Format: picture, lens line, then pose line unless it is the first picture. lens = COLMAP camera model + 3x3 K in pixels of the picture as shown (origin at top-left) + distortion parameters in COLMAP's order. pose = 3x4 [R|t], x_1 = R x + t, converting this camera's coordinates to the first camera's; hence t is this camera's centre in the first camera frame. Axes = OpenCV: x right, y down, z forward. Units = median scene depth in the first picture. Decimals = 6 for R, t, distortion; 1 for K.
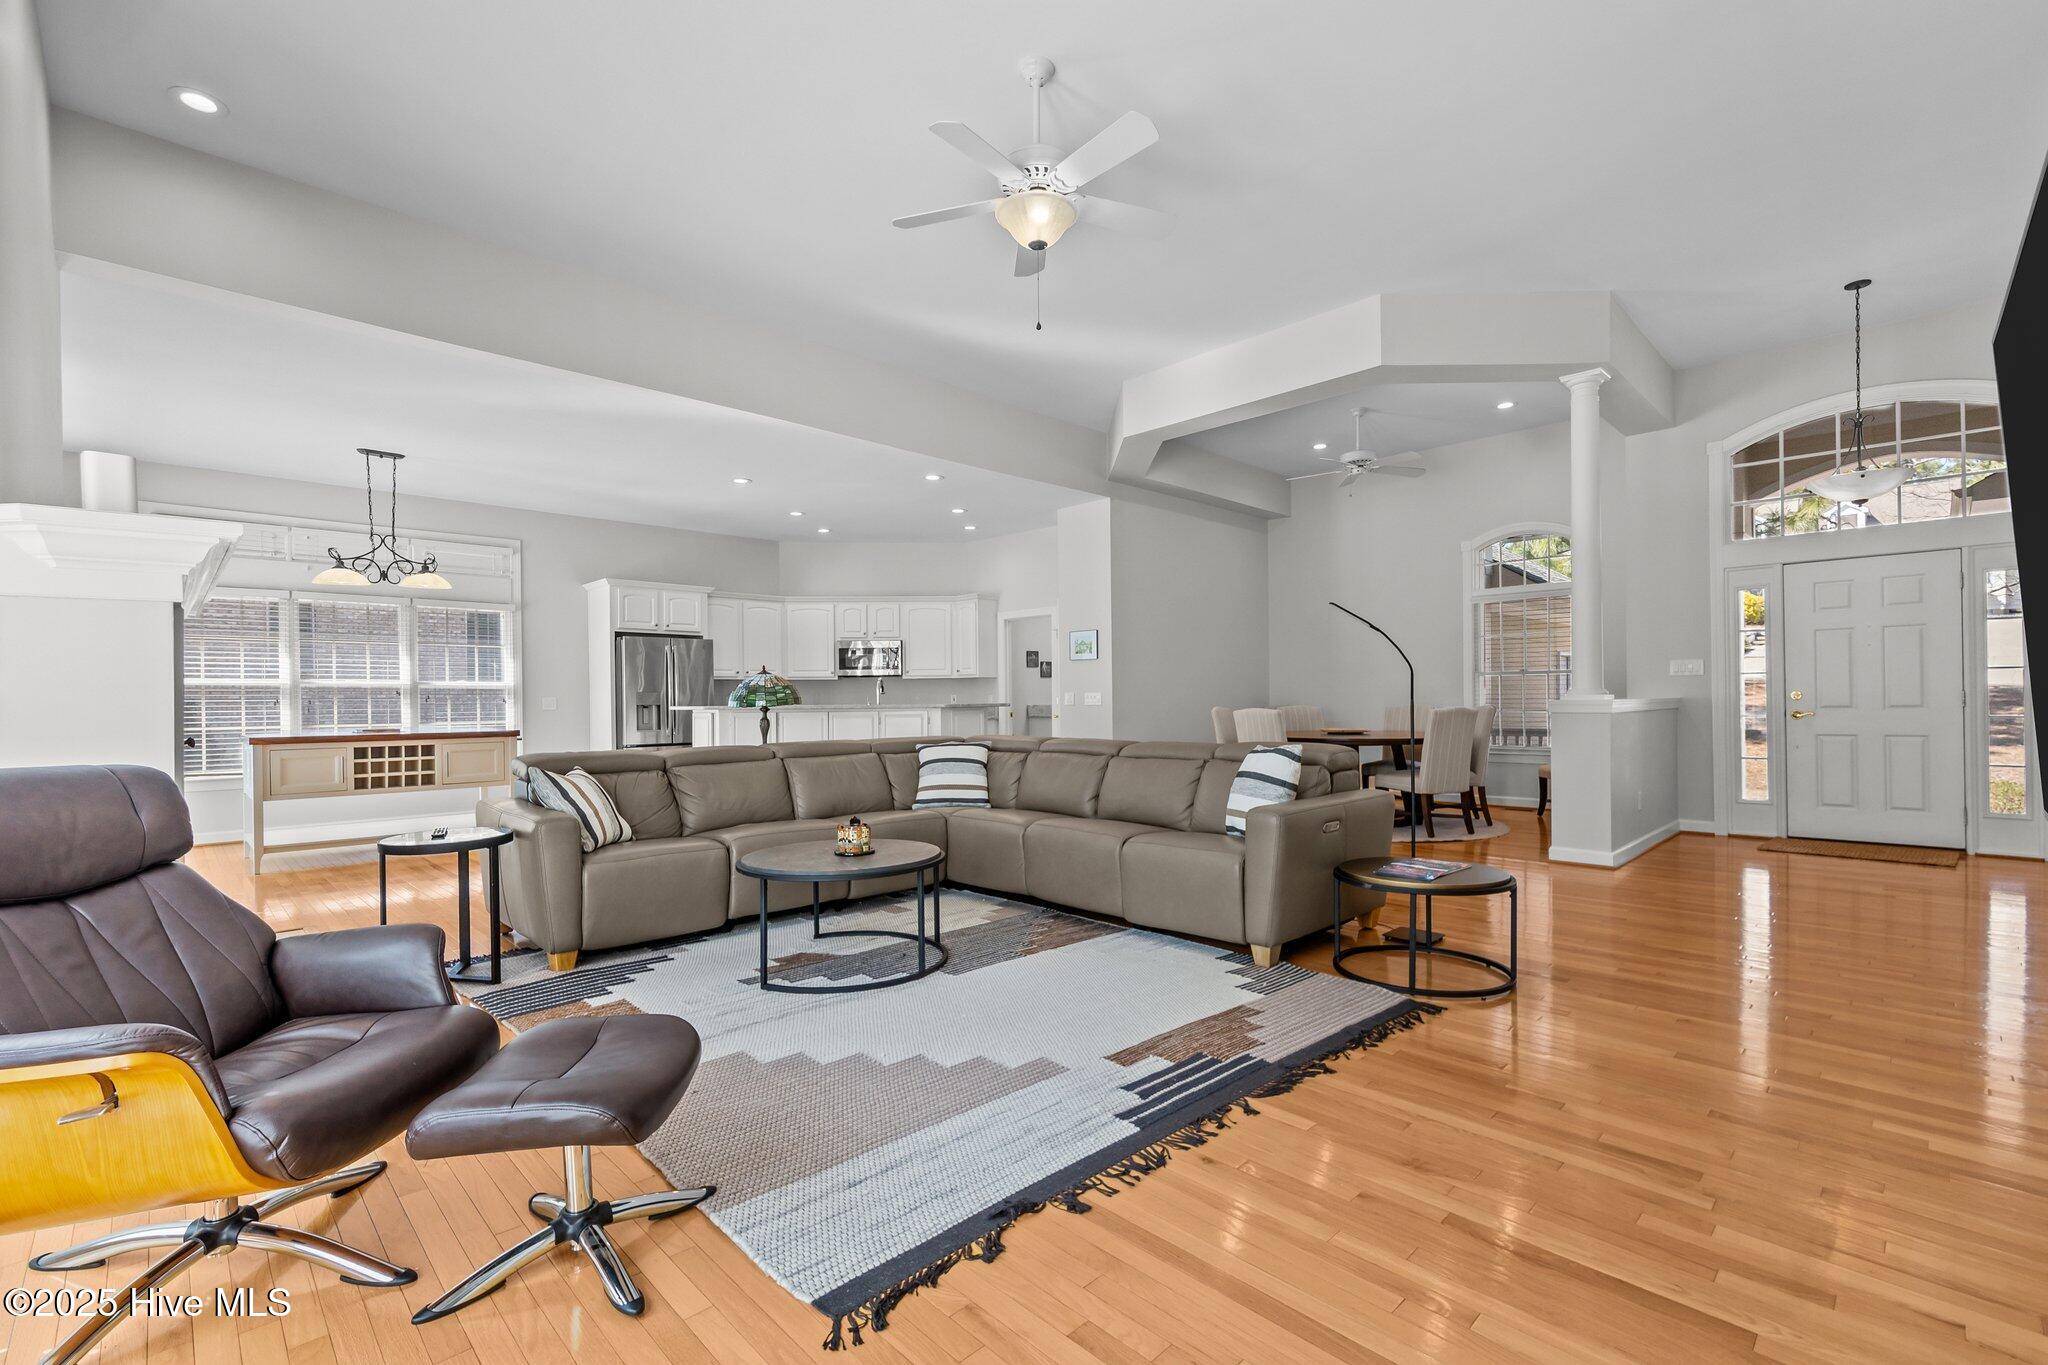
lens RADIAL K [[894.0, 0, 1019.9], [0, 894.0, 704.4], [0, 0, 1]] dist [0.001342, 0.000087]
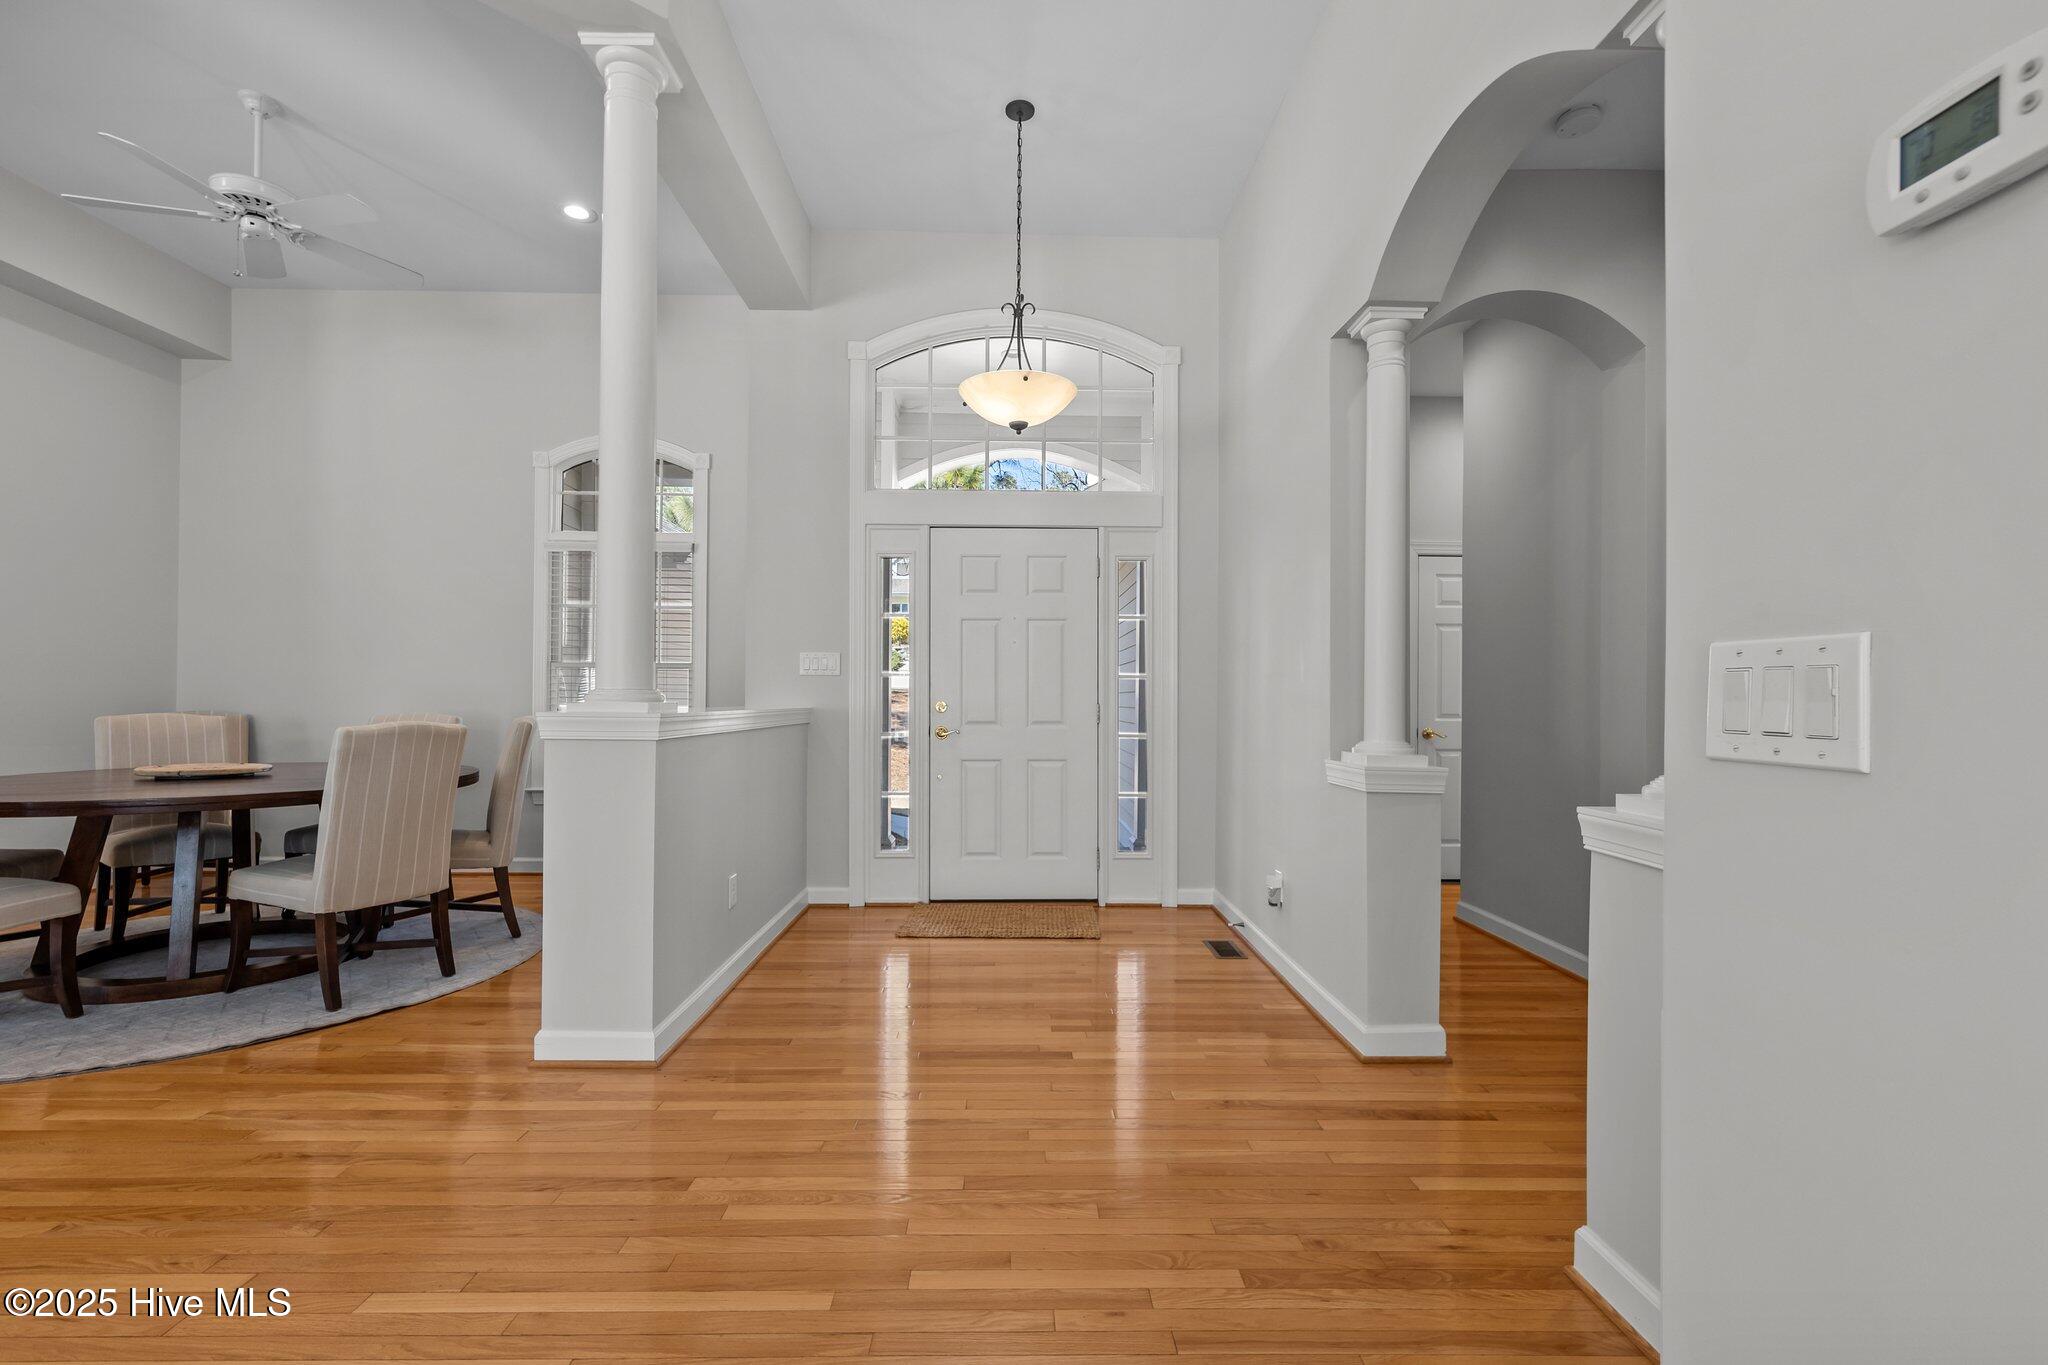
lens RADIAL K [[894.0, 0, 1023.0], [0, 894.0, 690.3], [0, 0, 1]] dist [0.001342, 0.000087]
pose [[0.685792, 0.024242, 0.727393, 0.369090], [-0.011566, 0.999682, -0.022412, -0.007300], [-0.727705, 0.006957, 0.685855, 0.436069]]
